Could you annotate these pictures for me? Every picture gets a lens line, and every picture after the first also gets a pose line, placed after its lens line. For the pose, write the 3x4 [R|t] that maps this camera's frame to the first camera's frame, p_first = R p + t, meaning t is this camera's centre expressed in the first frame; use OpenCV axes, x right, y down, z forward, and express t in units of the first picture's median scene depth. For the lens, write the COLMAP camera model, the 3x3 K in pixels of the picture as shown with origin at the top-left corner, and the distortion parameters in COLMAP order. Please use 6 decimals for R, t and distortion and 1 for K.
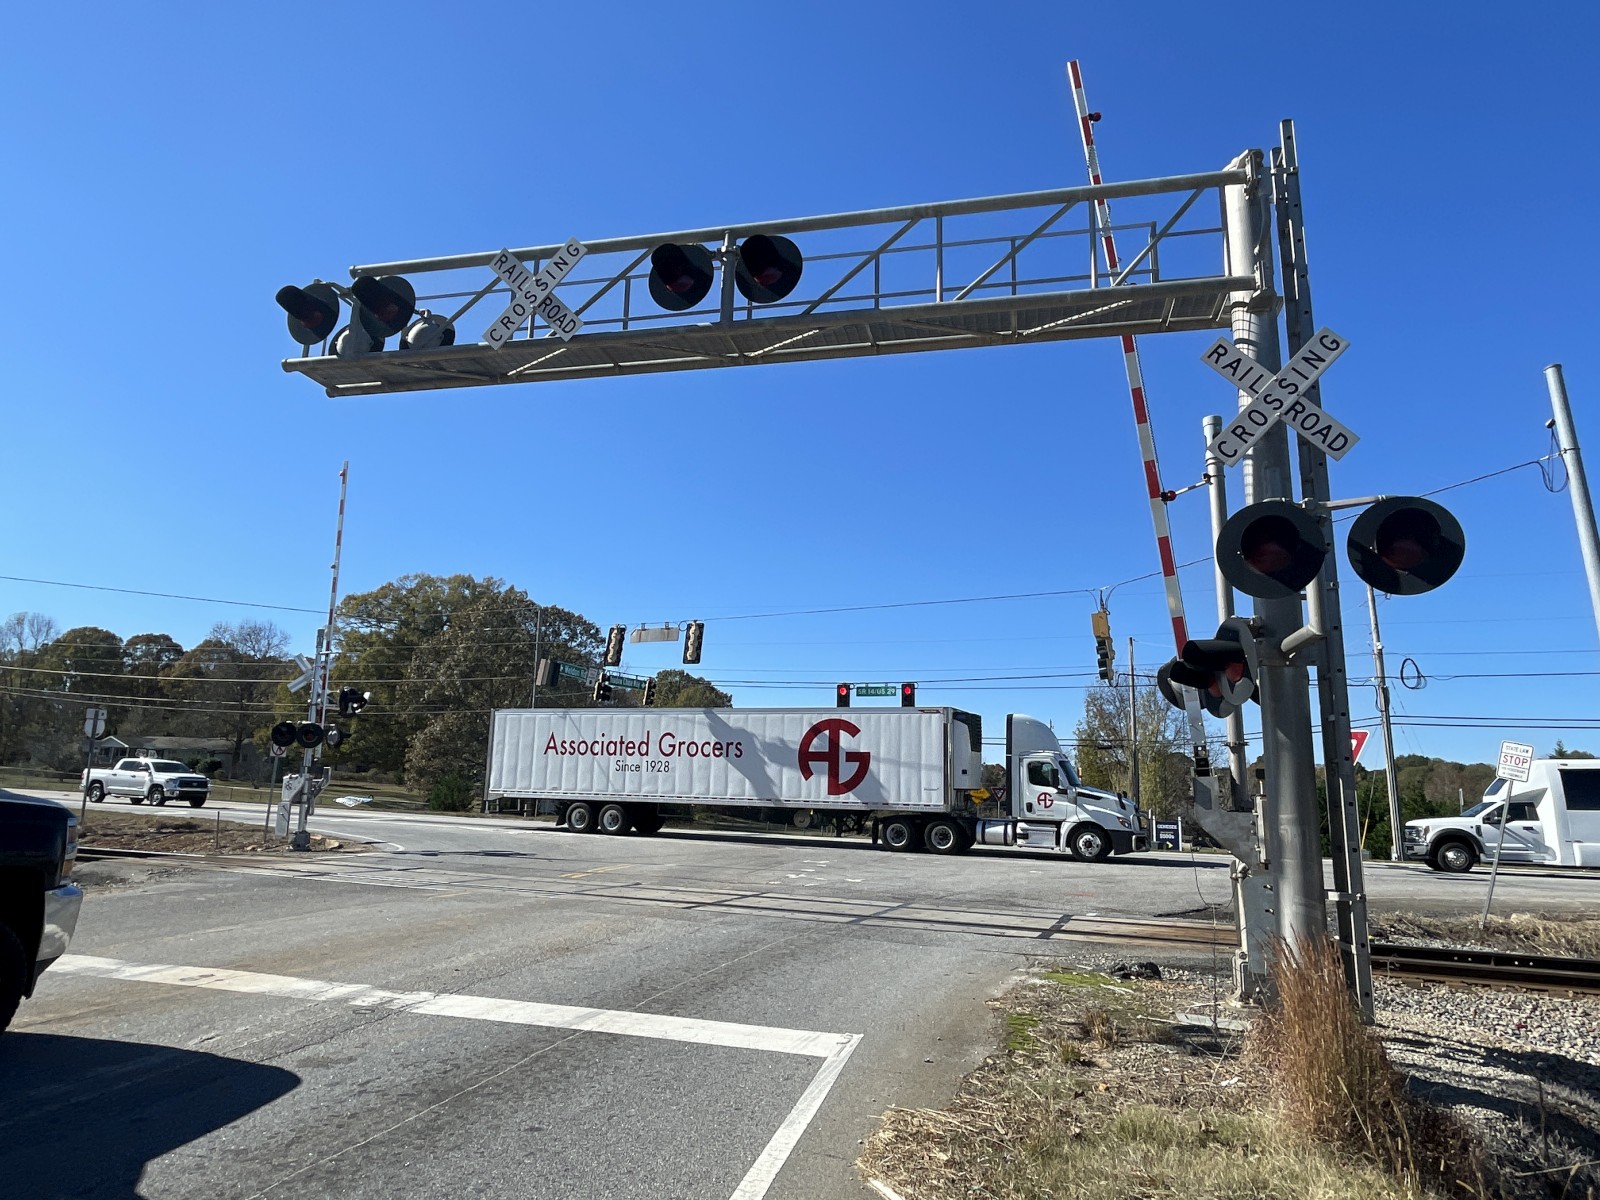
lens RADIAL K [[961.8, 0, 814.8], [0, 961.8, 611.1], [0, 0, 1]] dist [-0.009250, 0.001150]
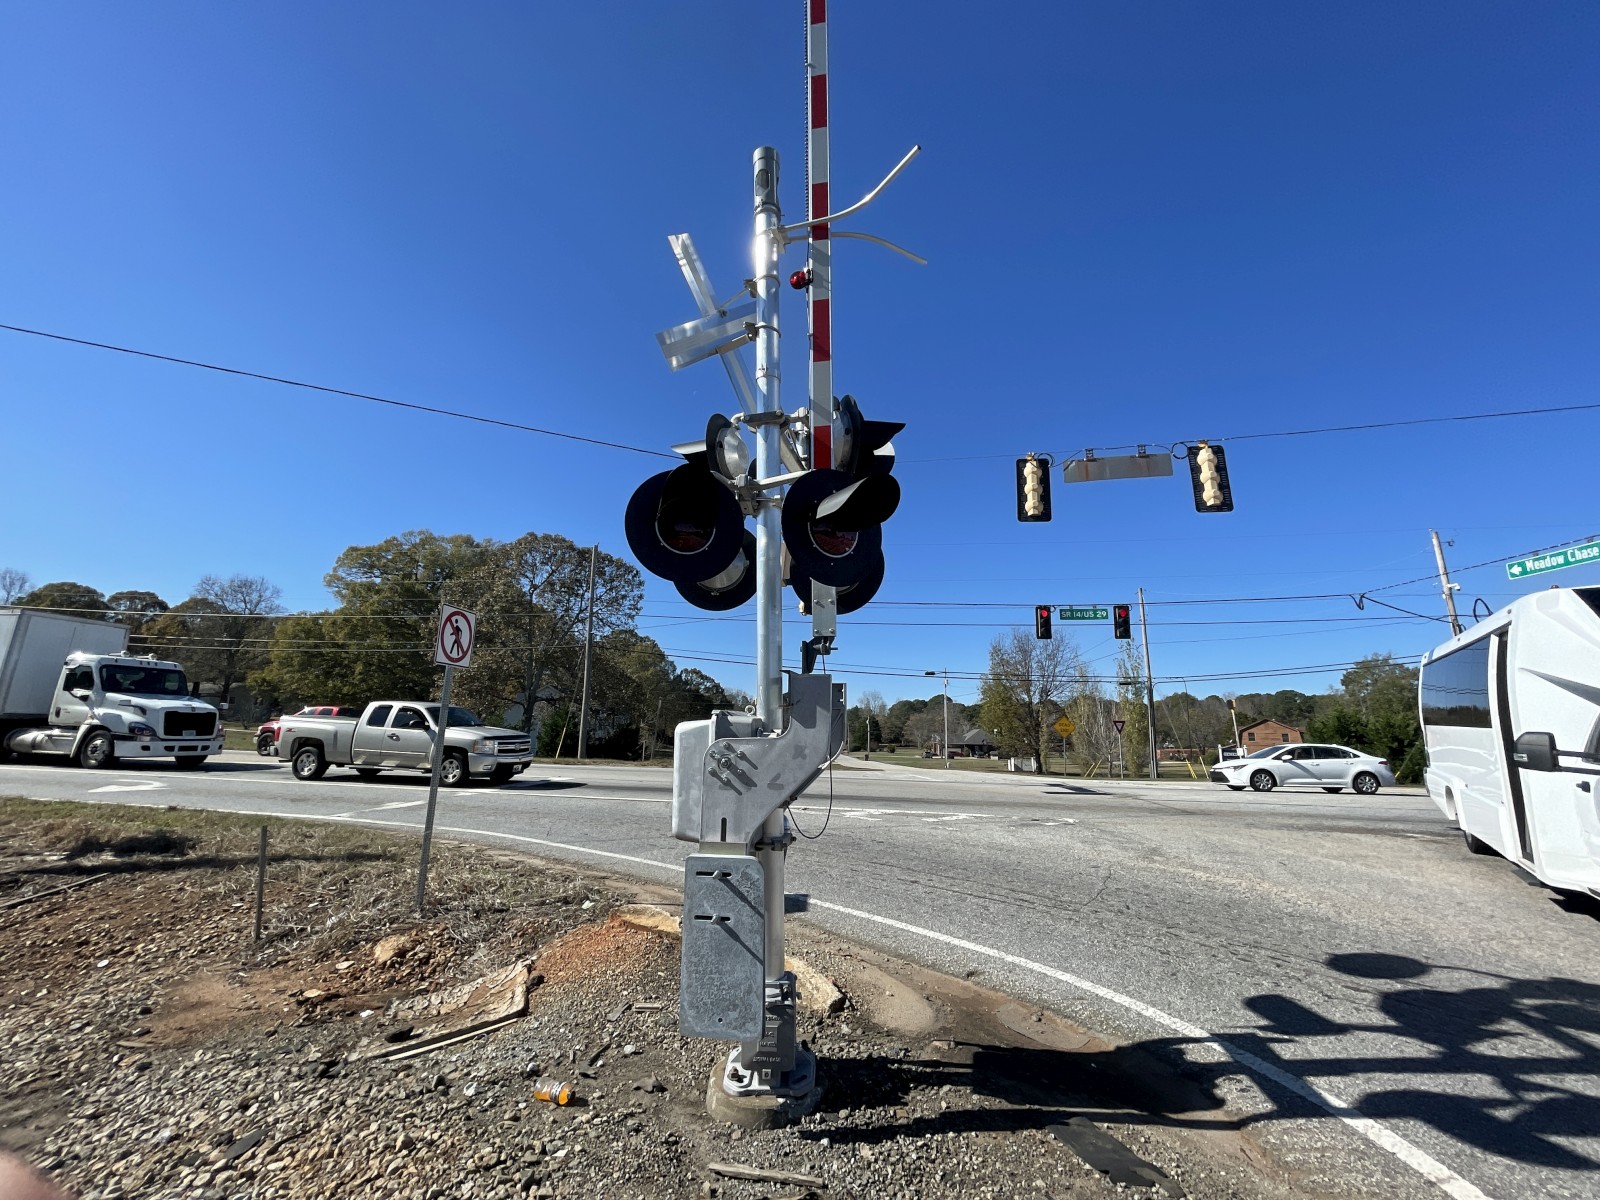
lens RADIAL K [[646.2, 0, 803.5], [0, 646.2, 592.6], [0, 0, 1]] dist [-0.007932, 0.000381]
pose [[0.980453, 0.025689, 0.195070, -1.544664], [-0.022815, 0.999596, -0.016968, 0.404738], [-0.195428, 0.012185, 0.980642, 2.370669]]
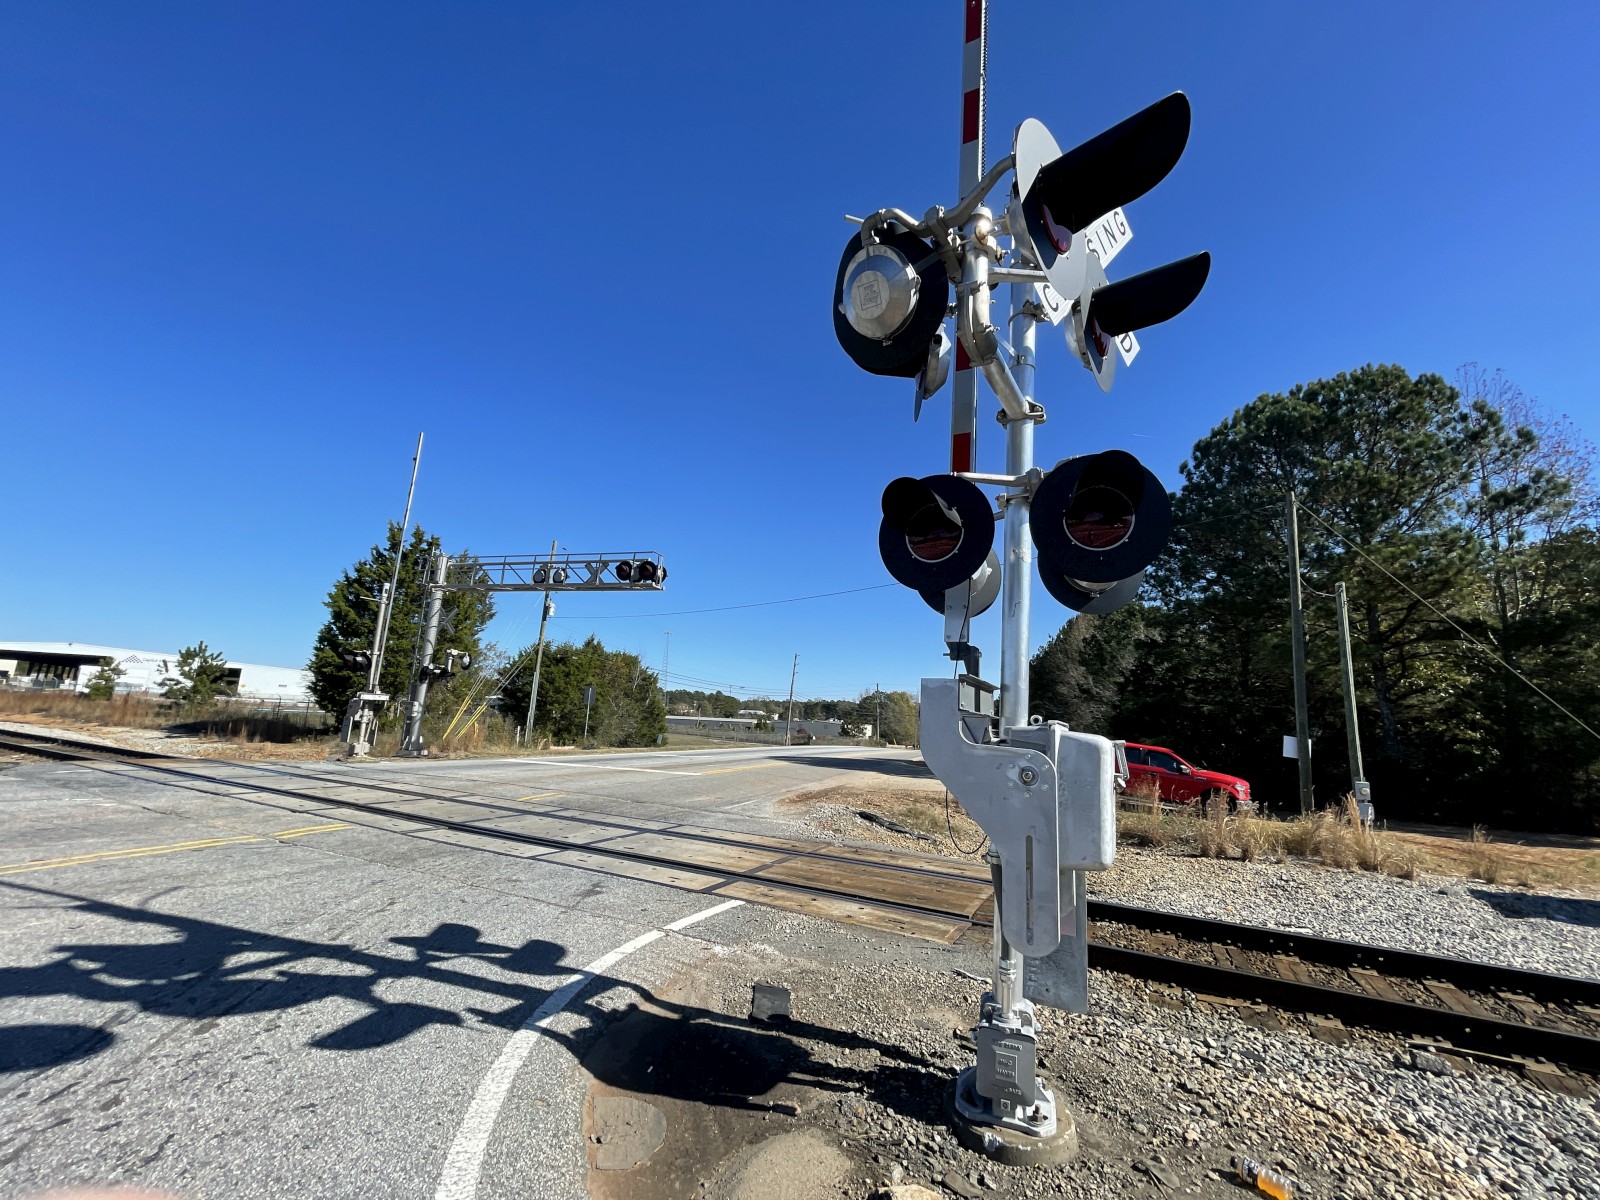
lens RADIAL K [[646.2, 0, 802.6], [0, 646.2, 595.0], [0, 0, 1]] dist [-0.007932, 0.000381]
pose [[-0.990216, -0.055429, 0.128064, -1.399357], [-0.099122, 0.925354, -0.365917, 0.564032], [-0.098222, -0.375031, -0.921794, 3.198994]]
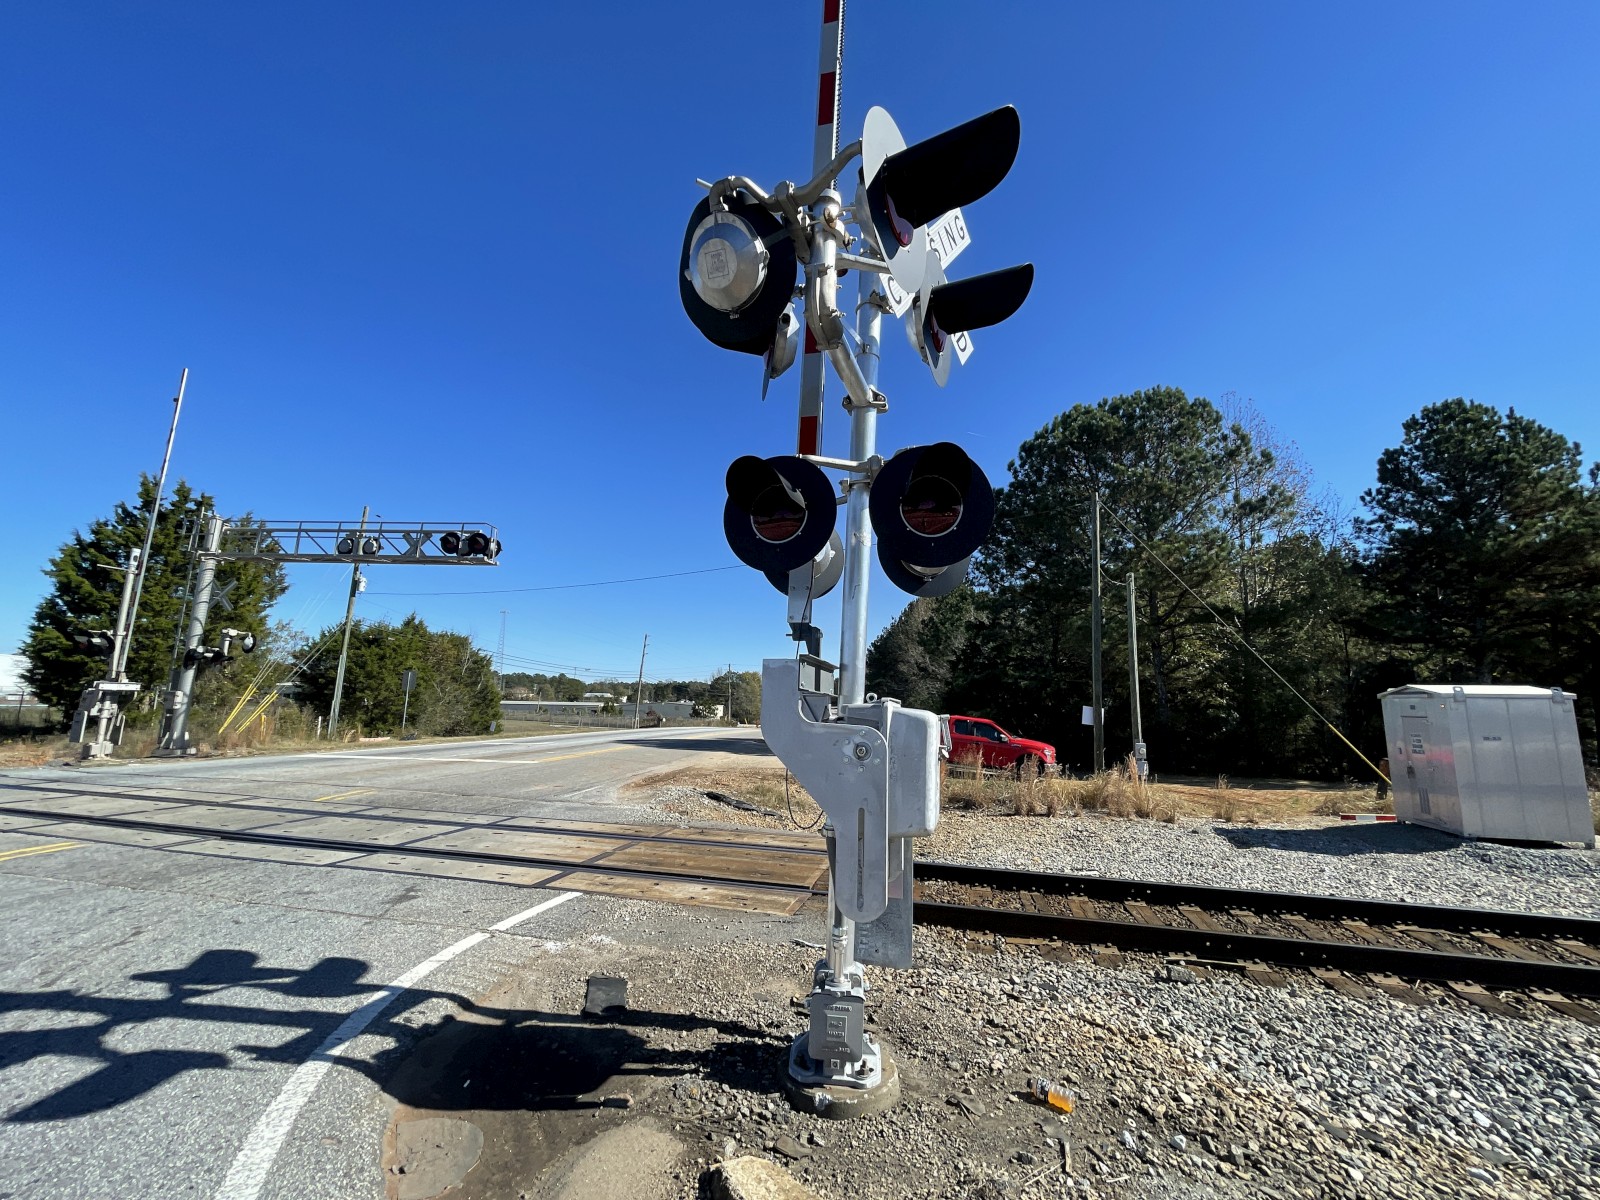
lens RADIAL K [[646.2, 0, 806.9], [0, 646.2, 594.4], [0, 0, 1]] dist [-0.007932, 0.000381]
pose [[-0.991802, -0.073202, -0.104740, -1.405181], [-0.031590, 0.934673, -0.354101, 0.561977], [0.123819, -0.347890, -0.929323, 3.193860]]
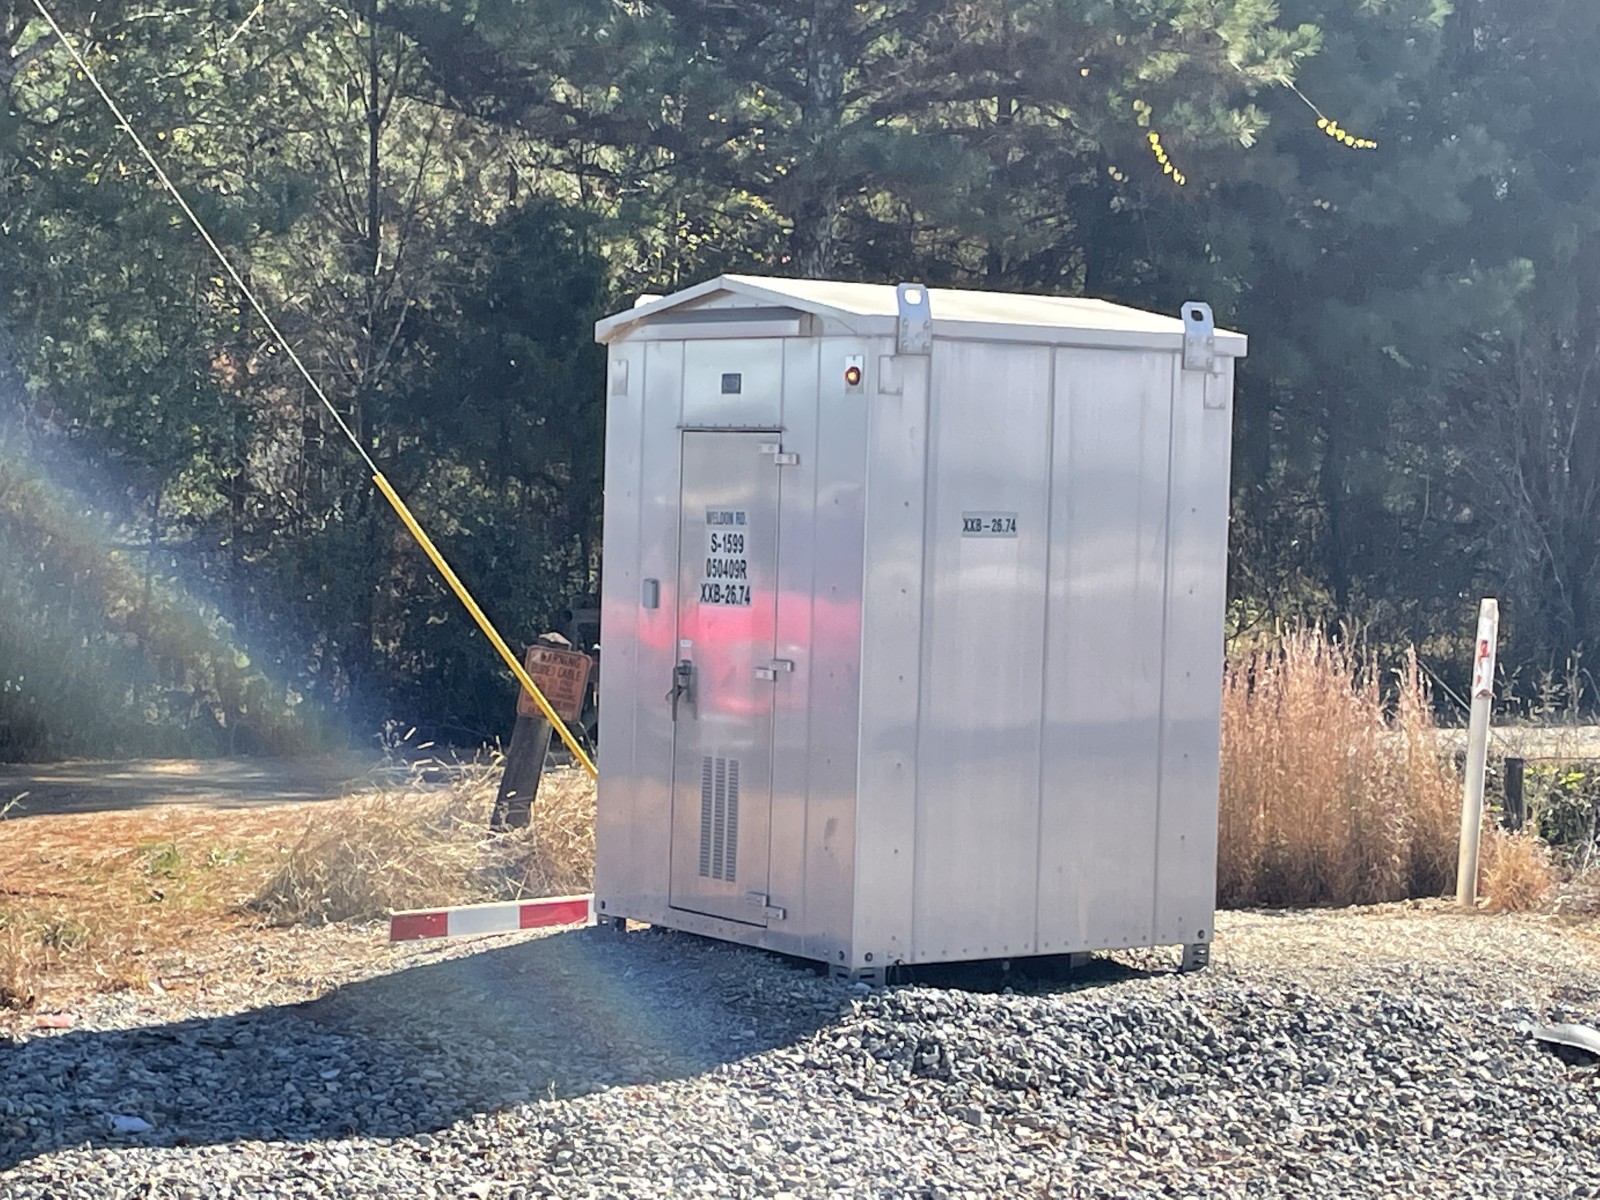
lens RADIAL K [[3535.6, 0, 802.7], [0, 3535.6, 601.1], [0, 0, 1]] dist [0.022493, 0.000000]
pose [[-0.572339, -0.023386, -0.819684, -1.608925], [0.110960, 0.988191, -0.105670, 0.520652], [0.812476, -0.151431, -0.562985, 2.862224]]
